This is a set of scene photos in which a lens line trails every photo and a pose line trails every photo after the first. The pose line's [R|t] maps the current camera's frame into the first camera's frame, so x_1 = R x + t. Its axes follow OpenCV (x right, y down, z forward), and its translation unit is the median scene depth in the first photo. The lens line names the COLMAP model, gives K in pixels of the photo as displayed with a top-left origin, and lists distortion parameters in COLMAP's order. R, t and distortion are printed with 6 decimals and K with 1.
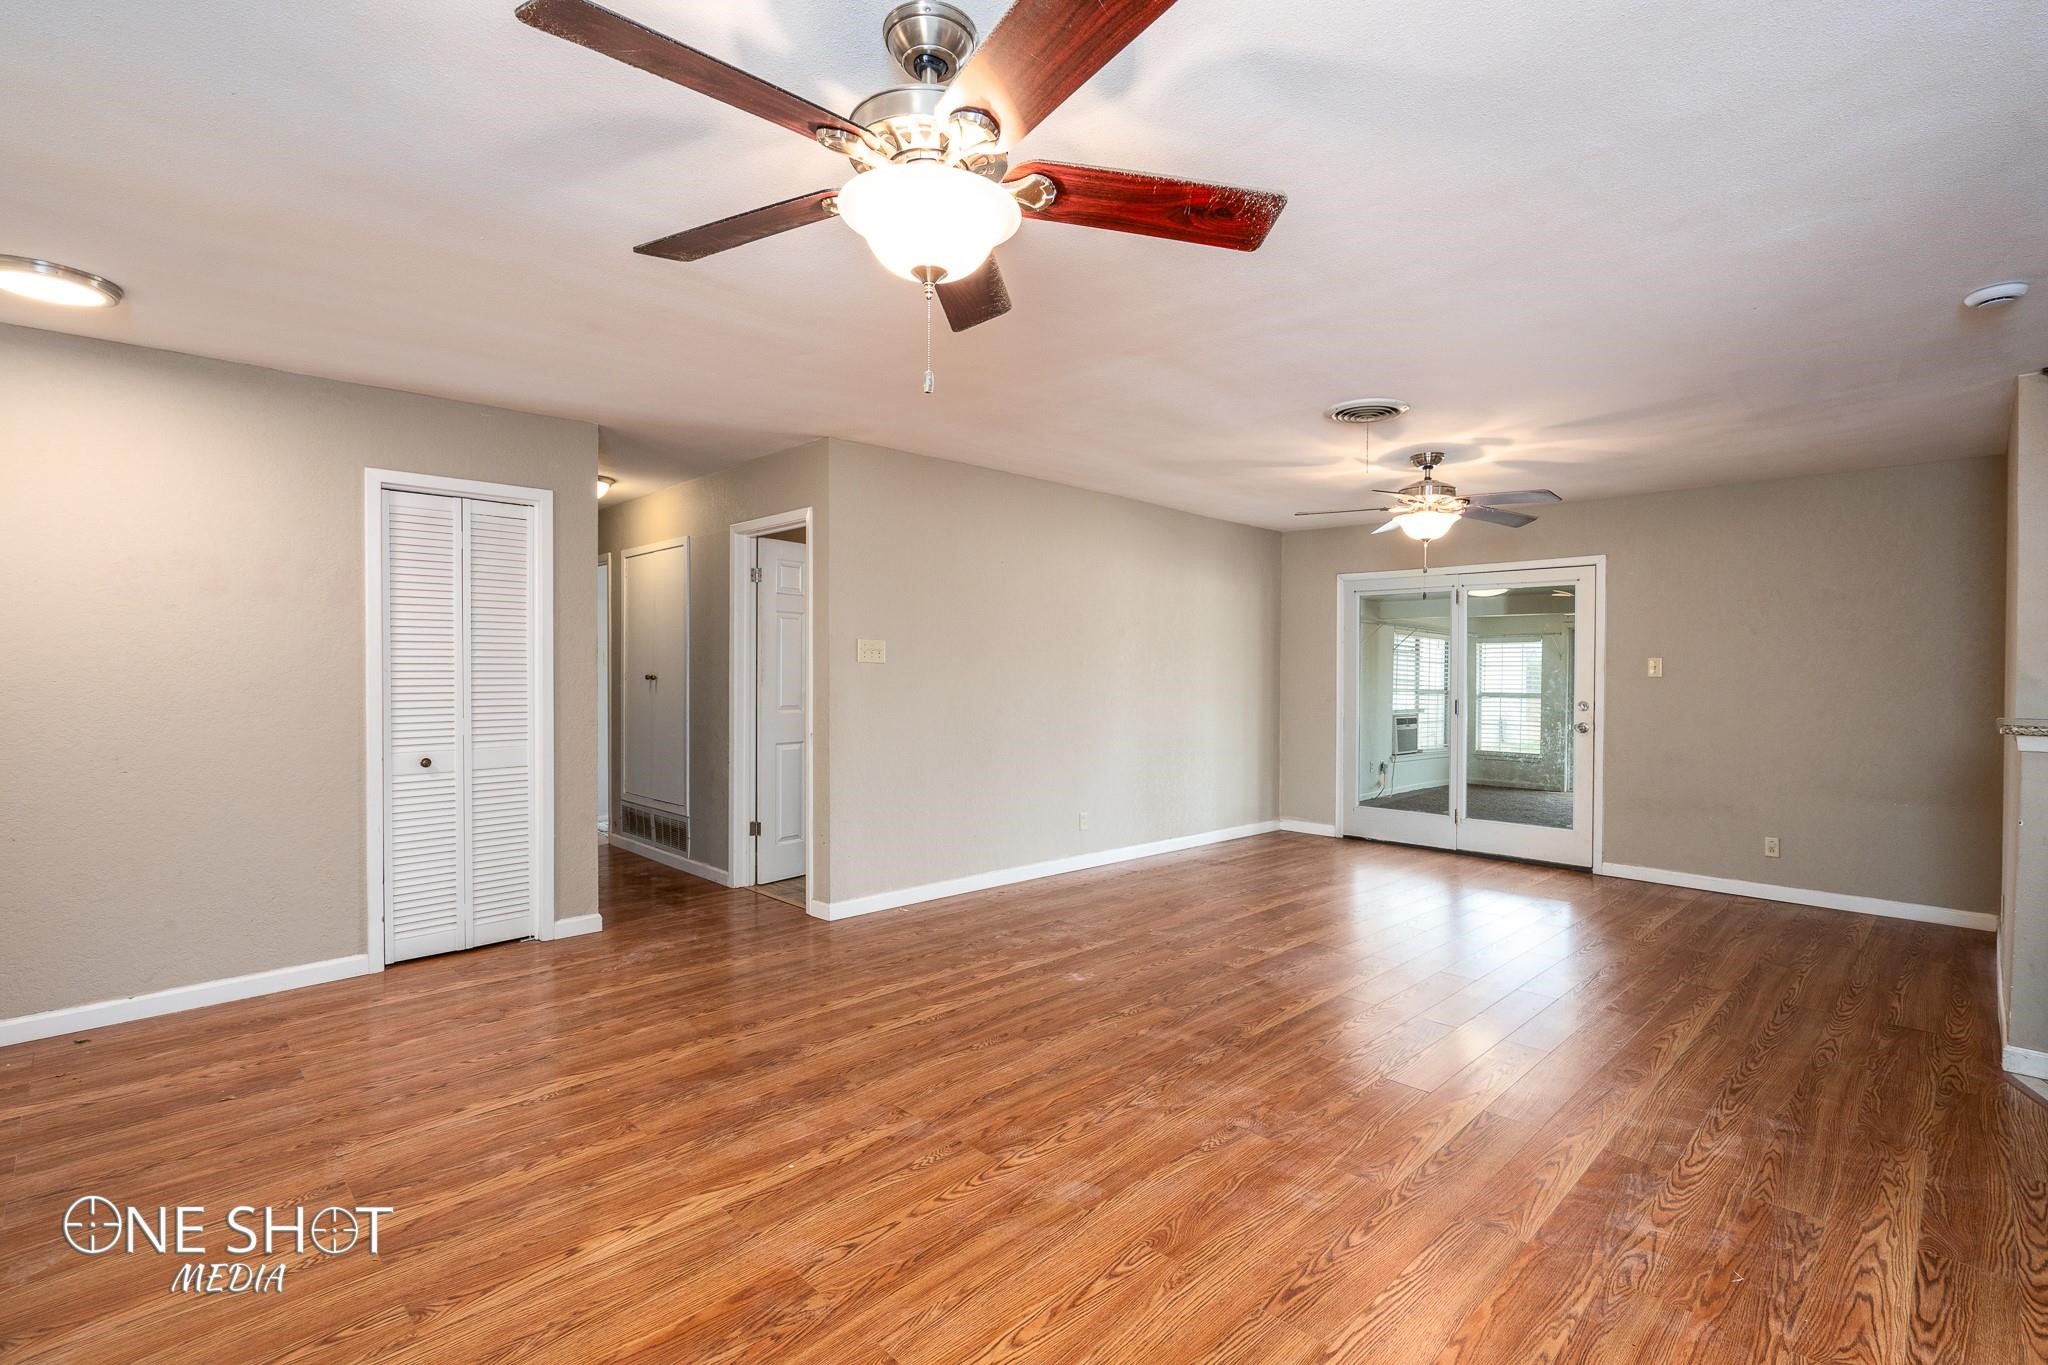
lens RADIAL K [[982.6, 0, 1024.4], [0, 982.6, 680.8], [0, 0, 1]] dist [-0.009665, 0.001694]
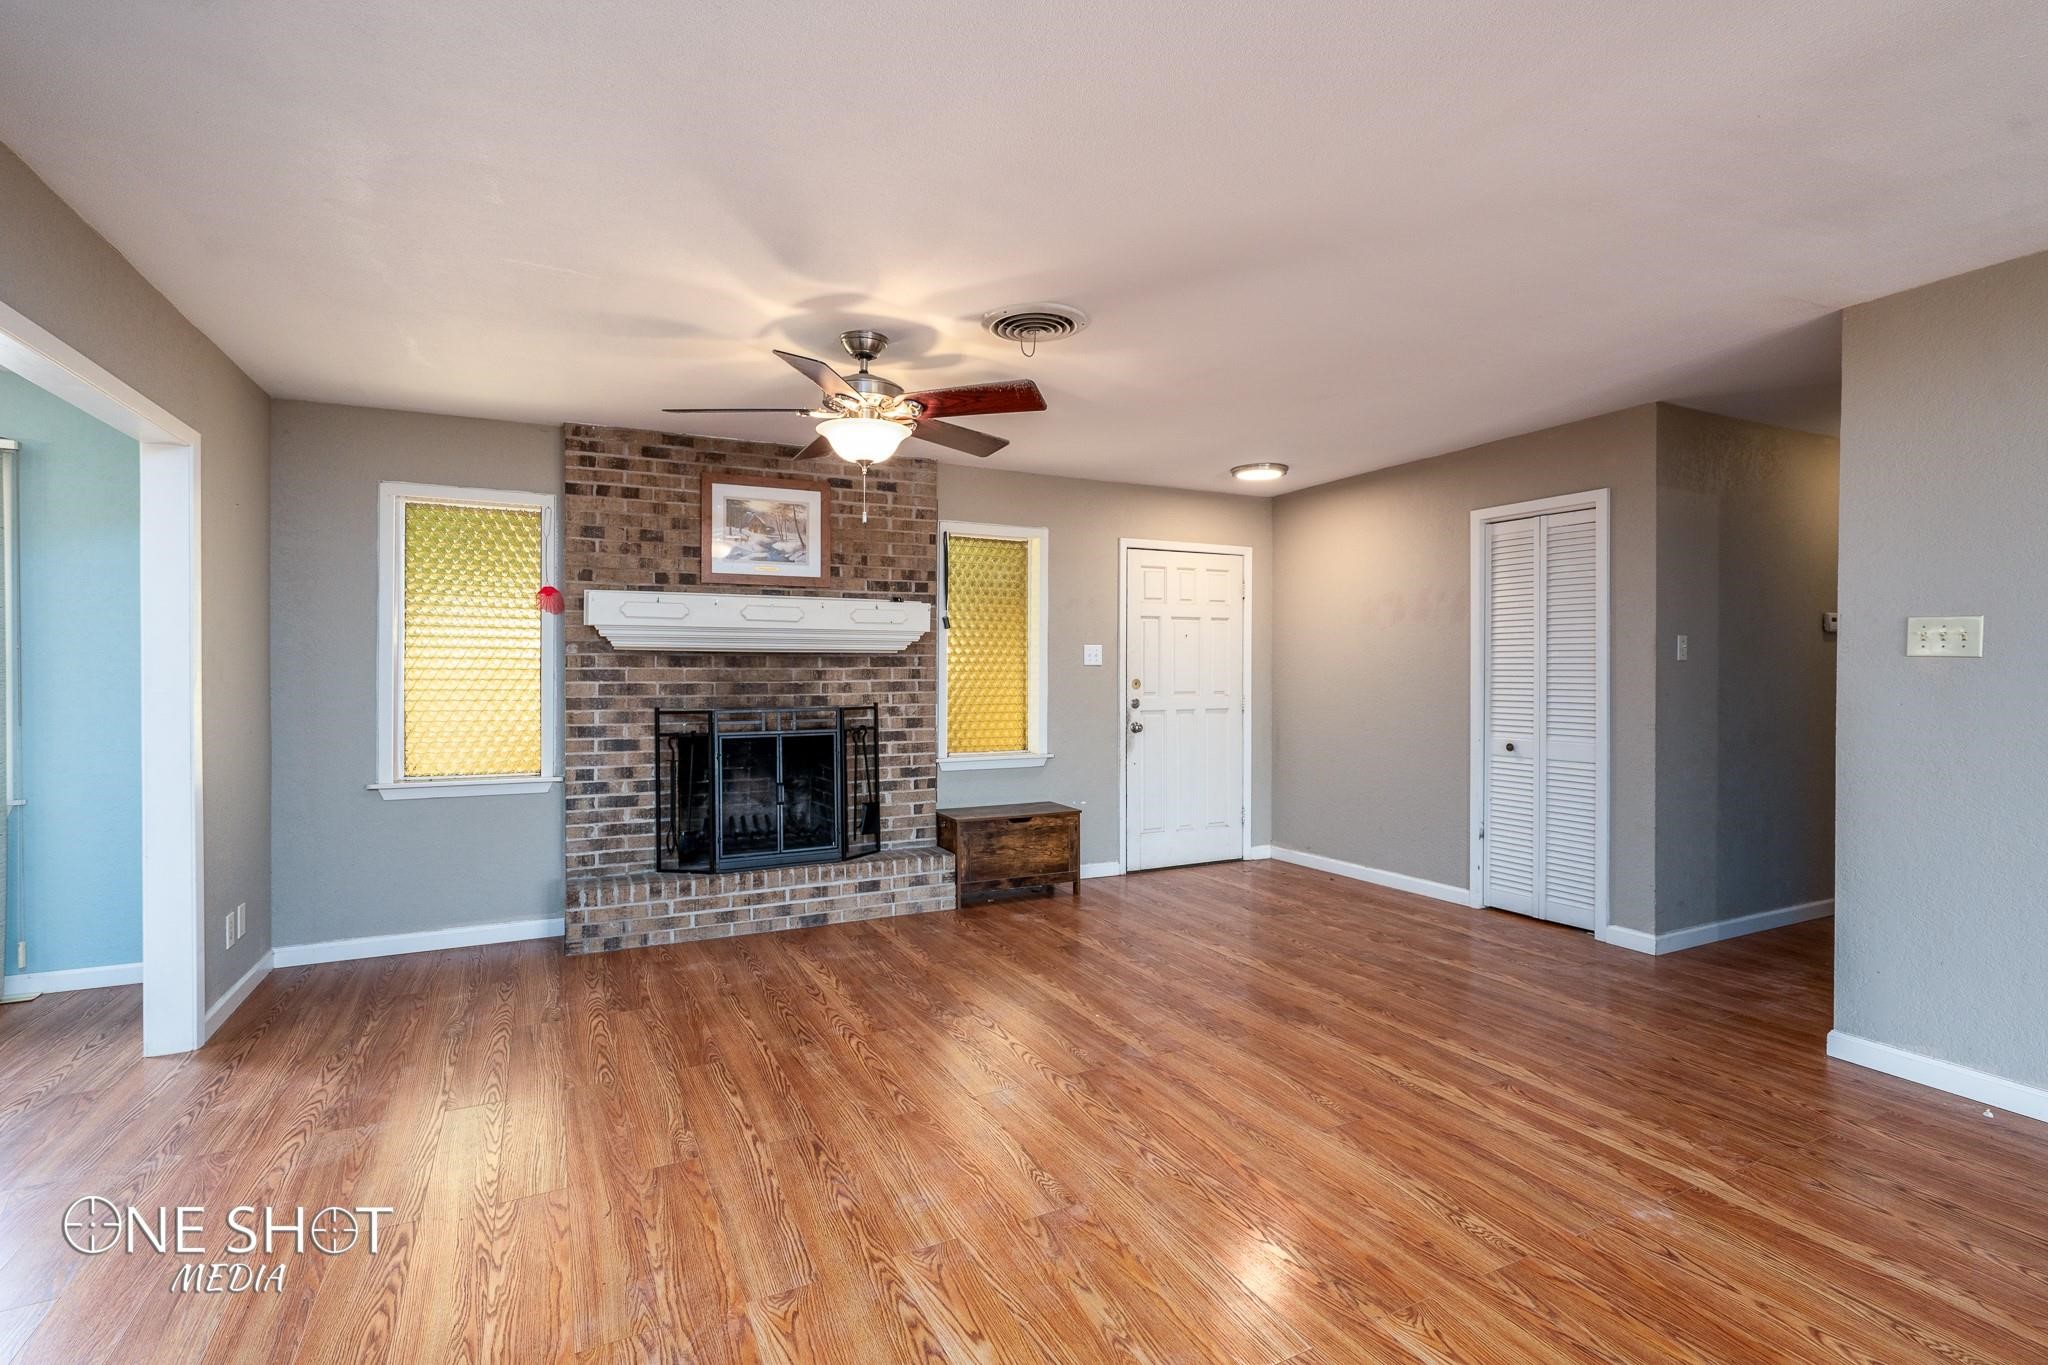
lens RADIAL K [[982.6, 0, 1026.7], [0, 982.6, 675.3], [0, 0, 1]] dist [-0.009665, 0.001694]
pose [[-0.339583, 0.005291, -0.940561, 0.803451], [-0.012796, 0.999866, 0.010245, -0.009329], [0.940489, 0.015514, -0.339470, 0.974112]]
